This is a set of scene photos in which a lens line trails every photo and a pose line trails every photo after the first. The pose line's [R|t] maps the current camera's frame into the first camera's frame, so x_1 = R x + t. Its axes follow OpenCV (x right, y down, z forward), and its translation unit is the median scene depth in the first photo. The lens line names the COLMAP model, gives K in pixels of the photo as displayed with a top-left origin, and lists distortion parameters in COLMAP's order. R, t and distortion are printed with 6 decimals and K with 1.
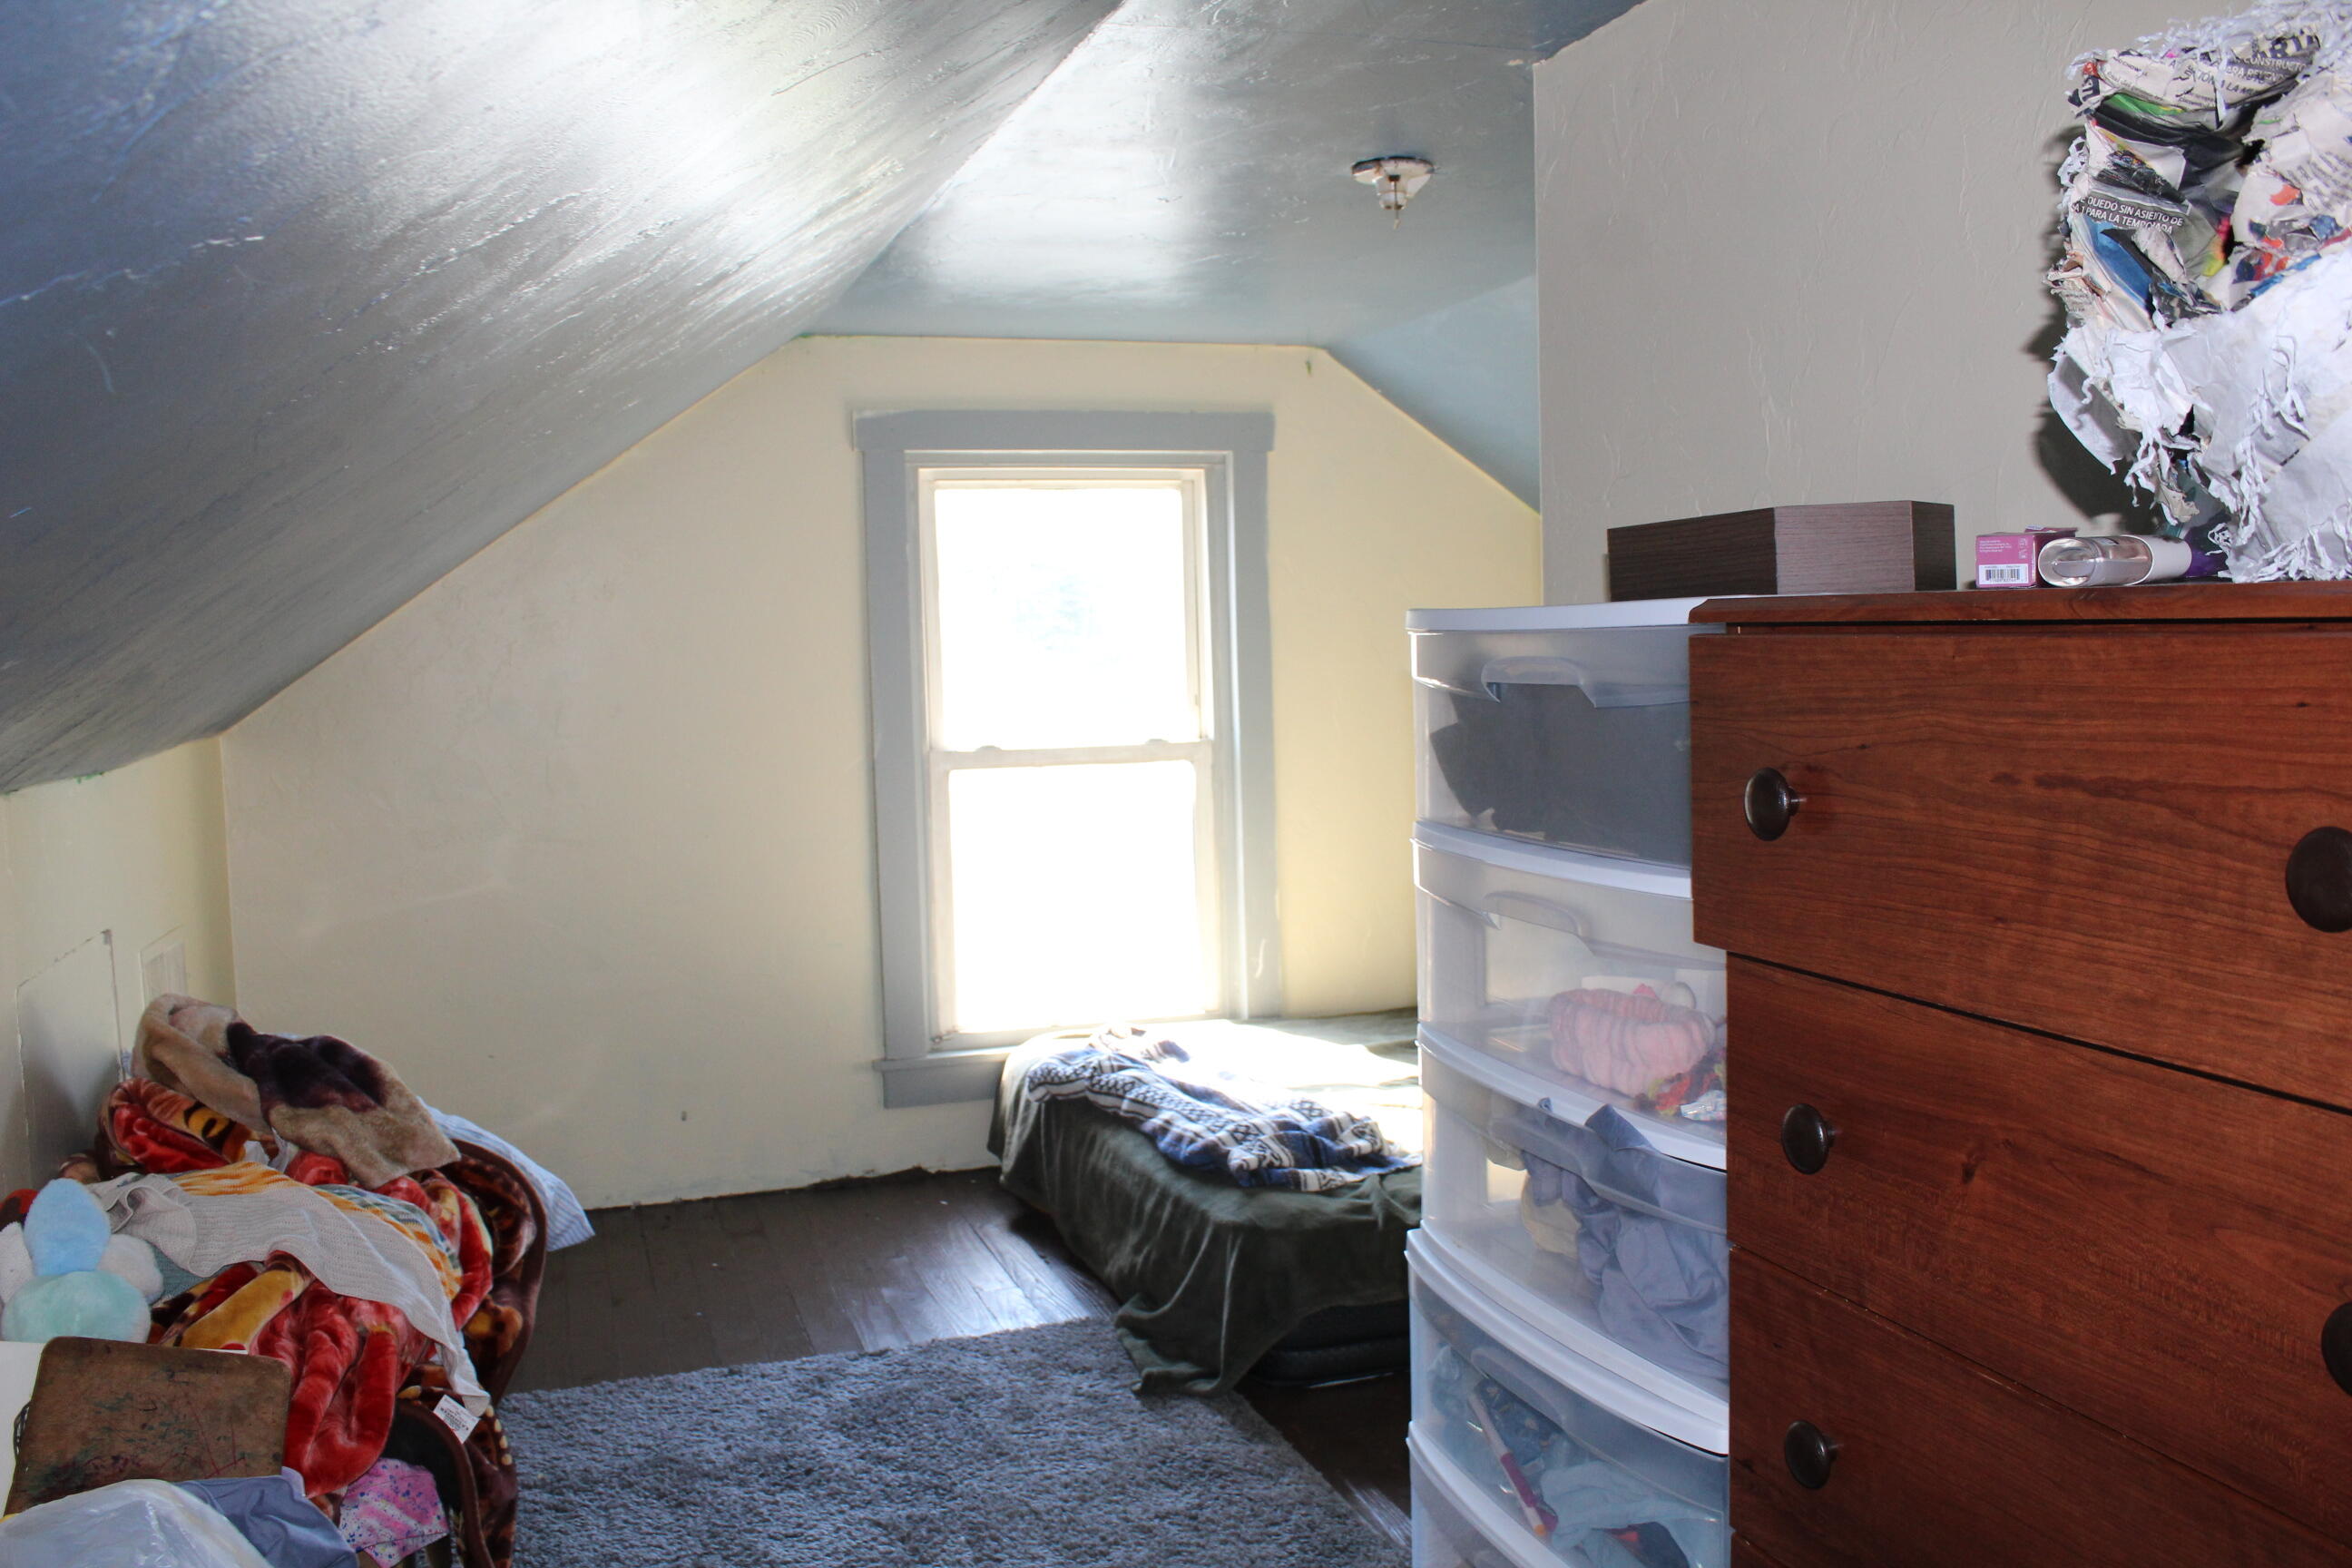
lens RADIAL K [[1949.1, 0, 1170.3], [0, 1949.1, 816.3], [0, 0, 1]] dist [-0.167811, 0.123489]
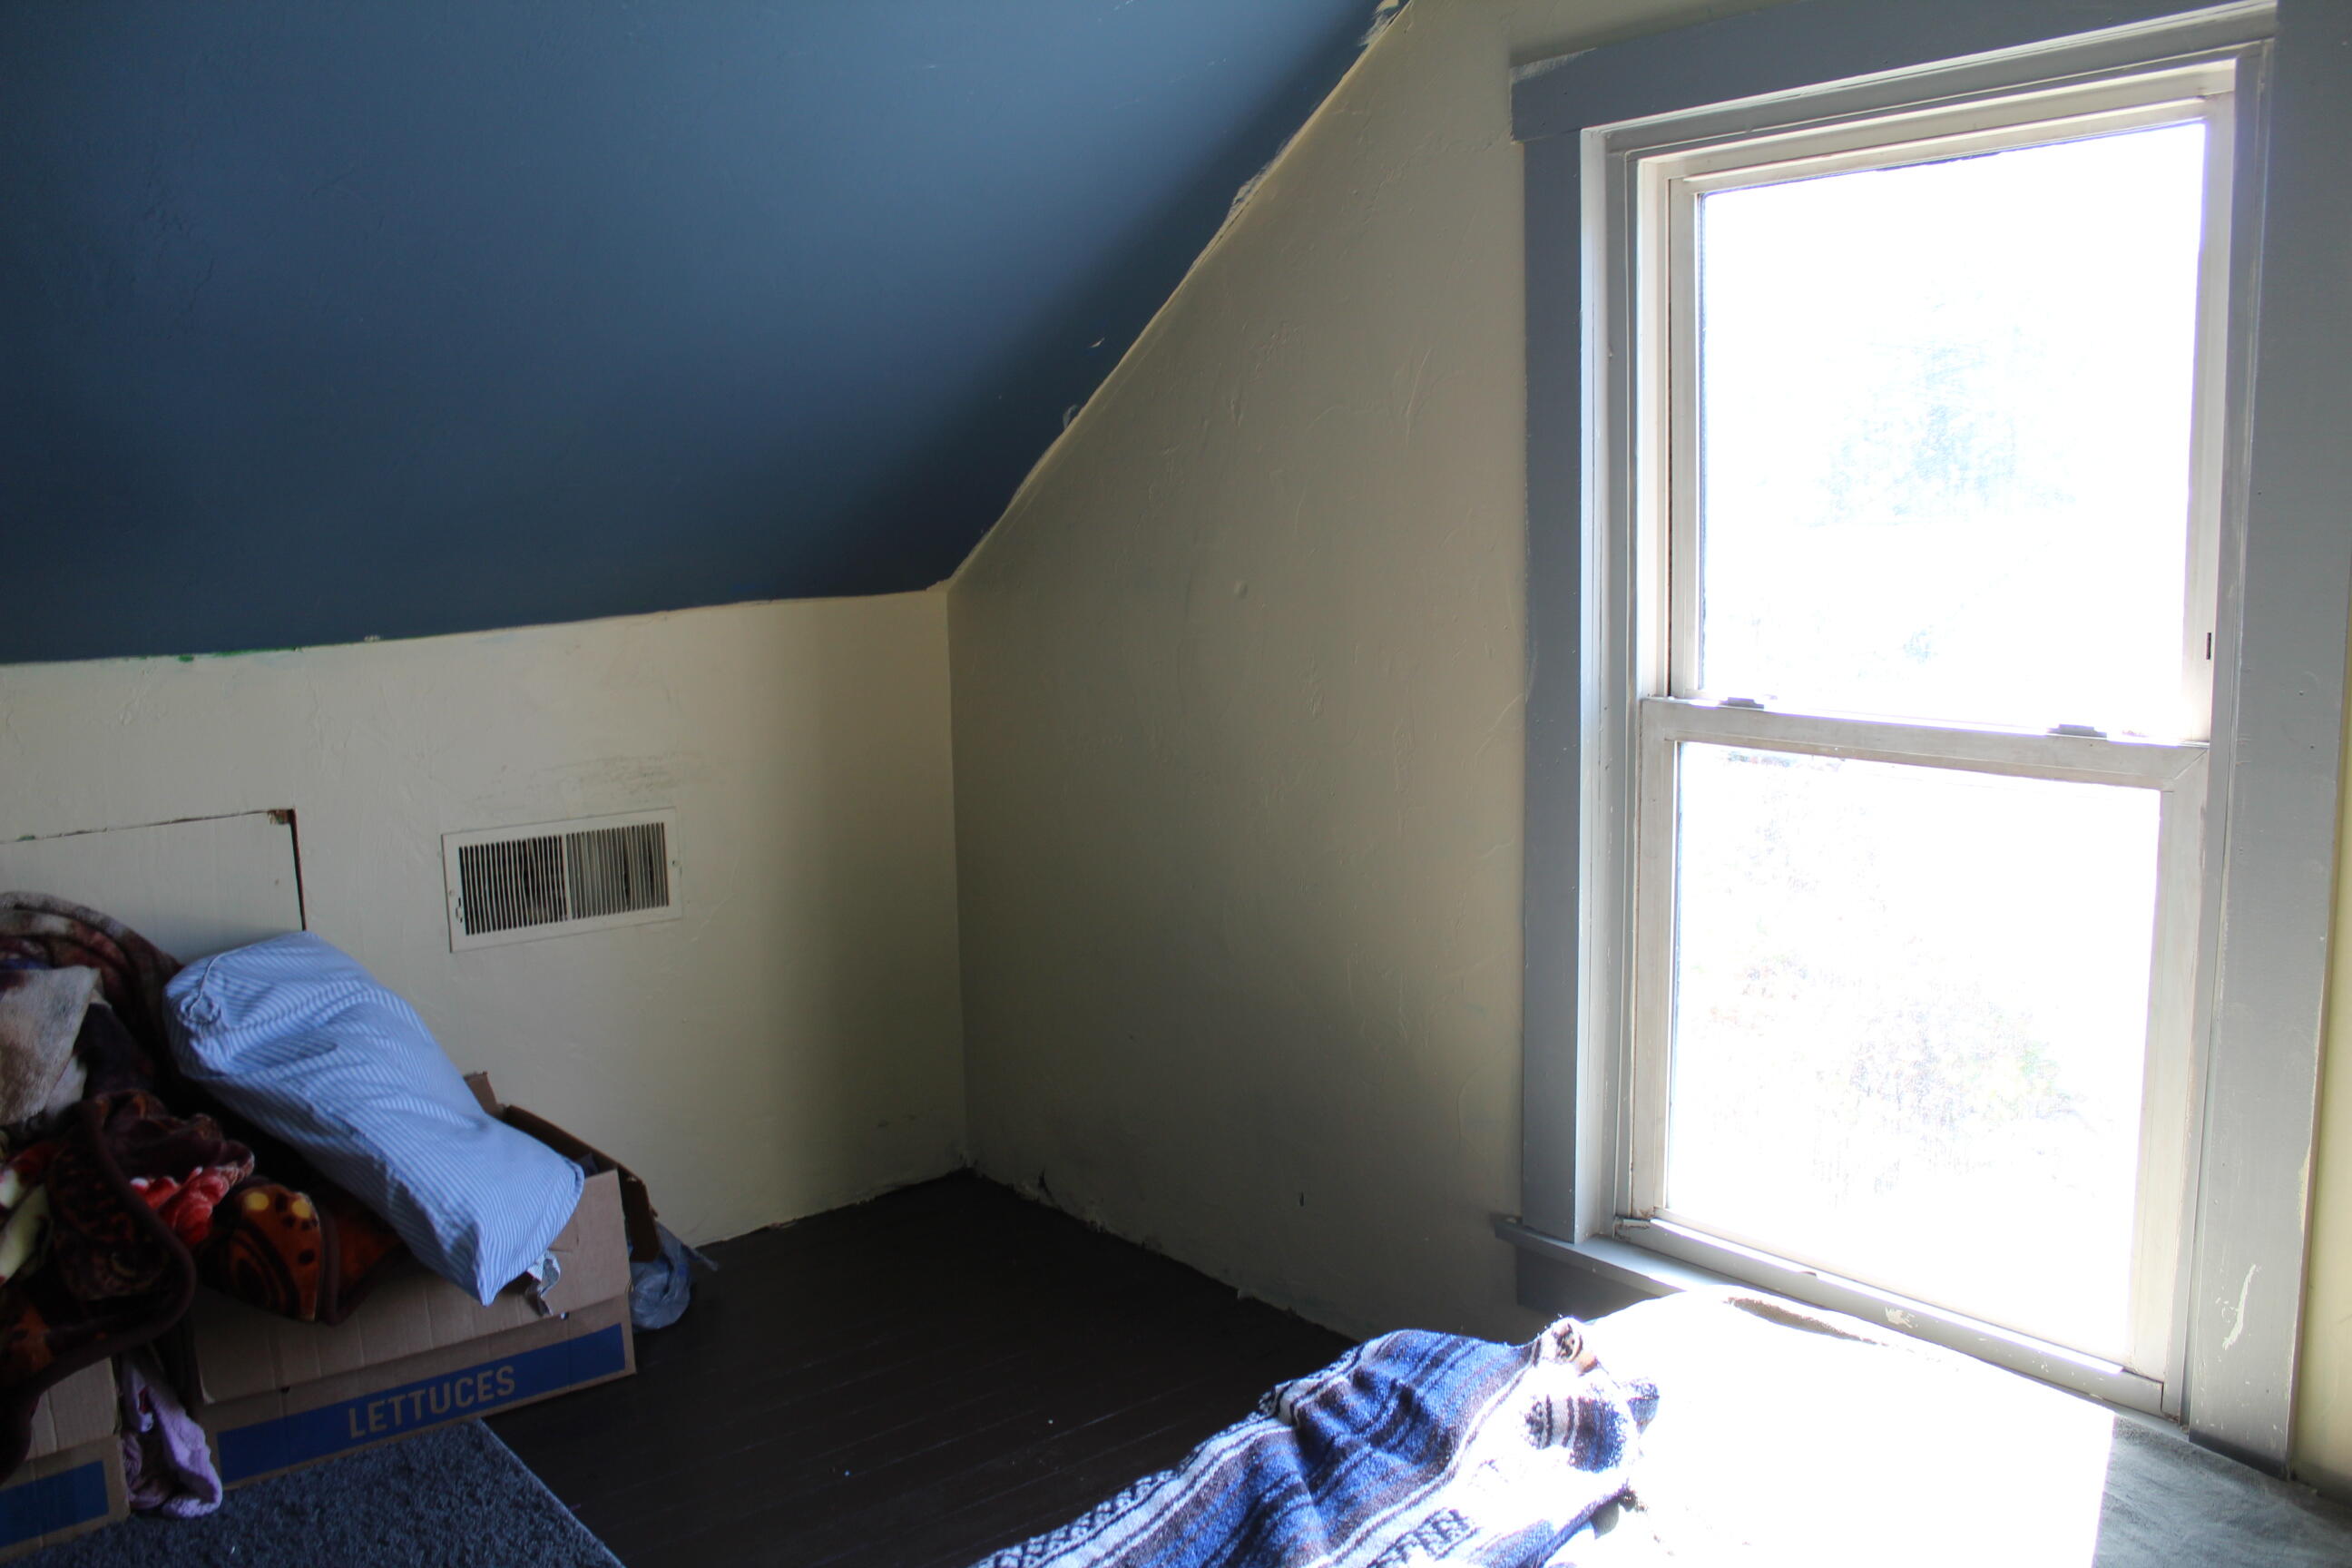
lens RADIAL K [[1949.1, 0, 1170.3], [0, 1949.1, 816.3], [0, 0, 1]] dist [-0.167811, 0.123489]
pose [[0.320190, 0.149928, -0.935414, 0.317495], [-0.078077, 0.988215, 0.131665, -0.059470], [0.944130, 0.030876, 0.328123, 0.687176]]
